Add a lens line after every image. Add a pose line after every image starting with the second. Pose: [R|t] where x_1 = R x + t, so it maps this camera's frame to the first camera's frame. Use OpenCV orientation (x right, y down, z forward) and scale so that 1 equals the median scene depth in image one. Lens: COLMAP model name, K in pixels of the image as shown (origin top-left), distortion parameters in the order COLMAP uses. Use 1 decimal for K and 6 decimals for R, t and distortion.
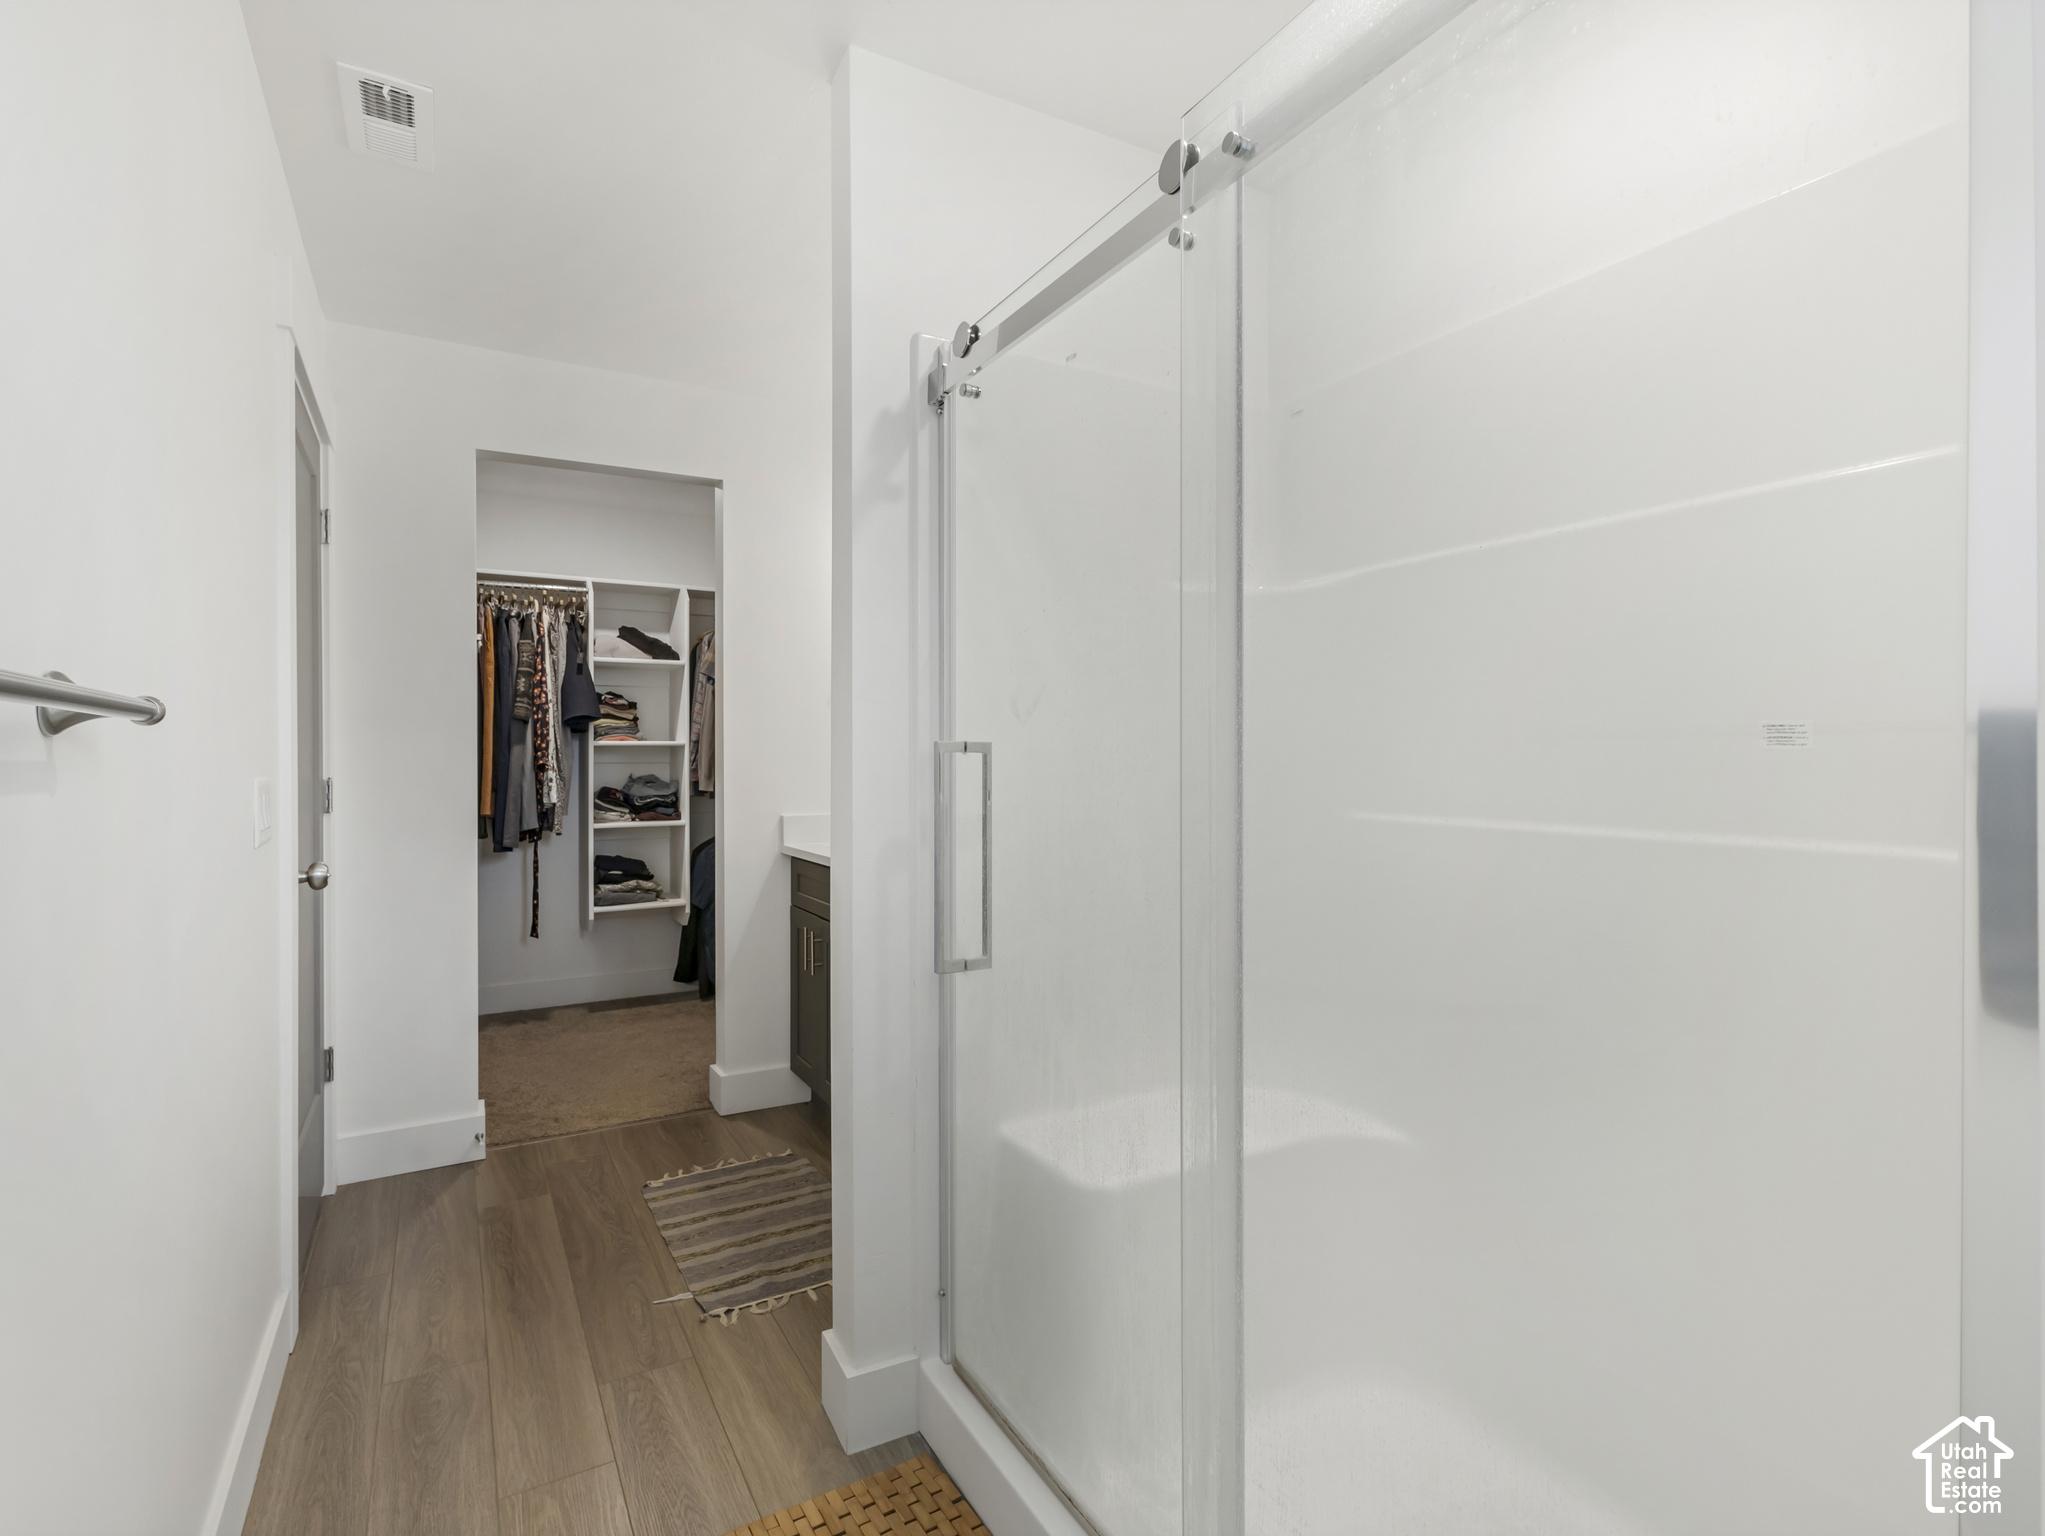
lens RADIAL K [[1013.0, 0, 1027.6], [0, 1013.0, 764.5], [0, 0, 1]] dist [0.006404, -0.000203]
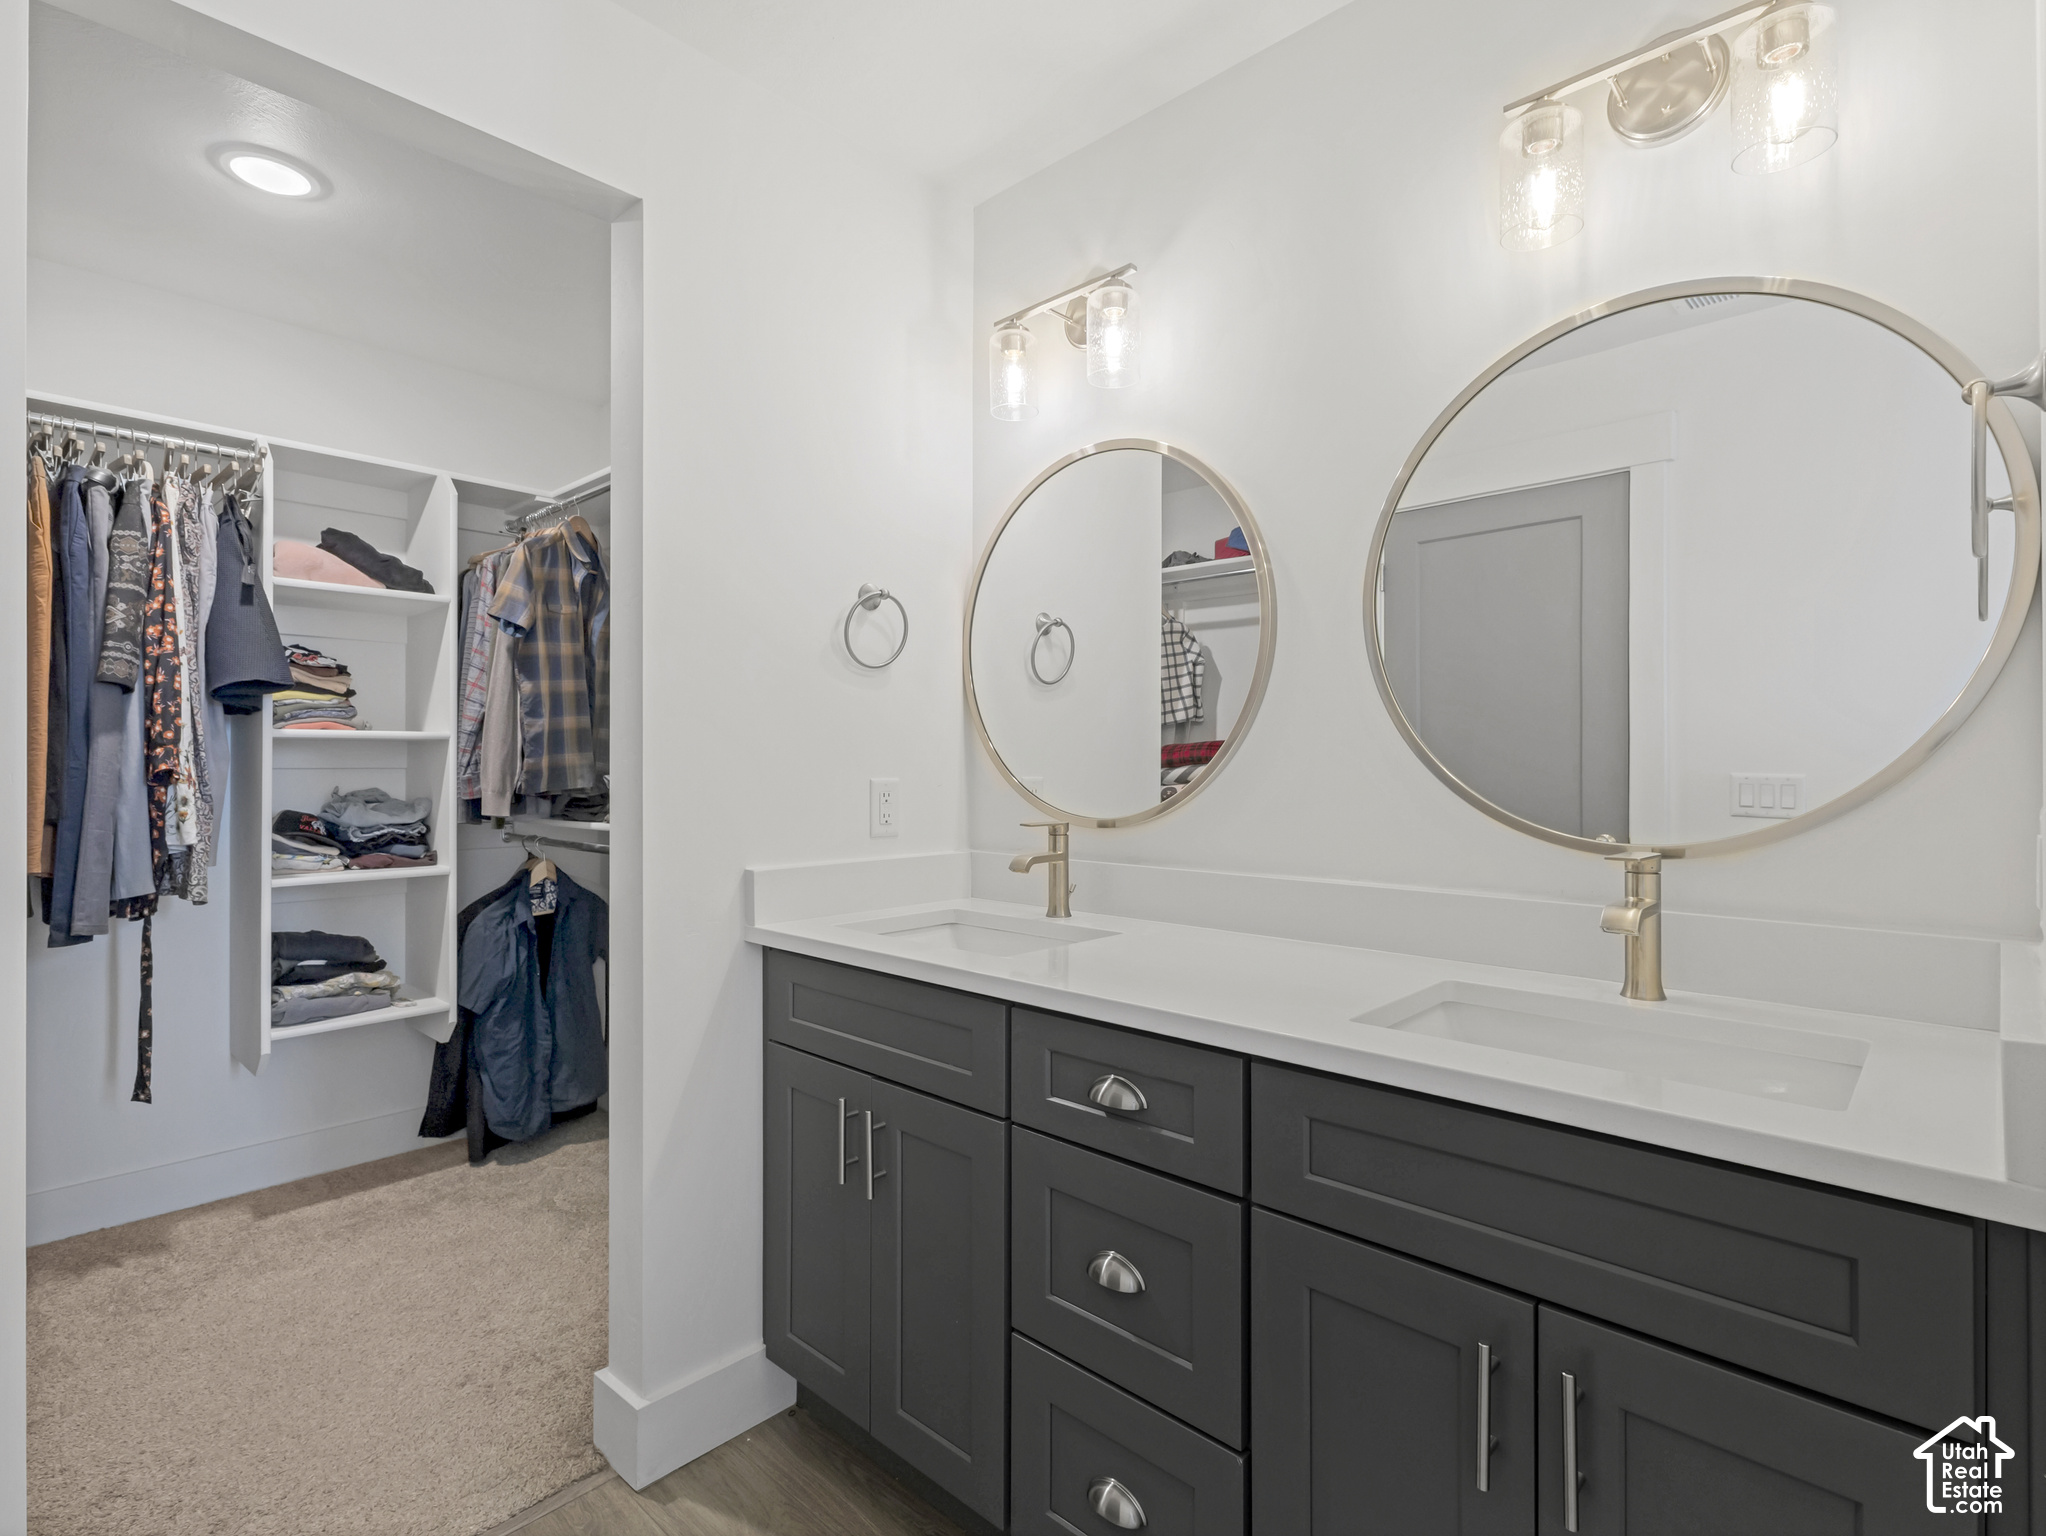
lens RADIAL K [[1013.5, 0, 1026.9], [0, 1013.5, 762.5], [0, 0, 1]] dist [0.006404, -0.000203]
pose [[0.955784, 0.001747, 0.294066, -0.196008], [0.000212, 0.999978, -0.006632, -0.001090], [-0.294071, 0.006401, 0.955762, 0.346960]]
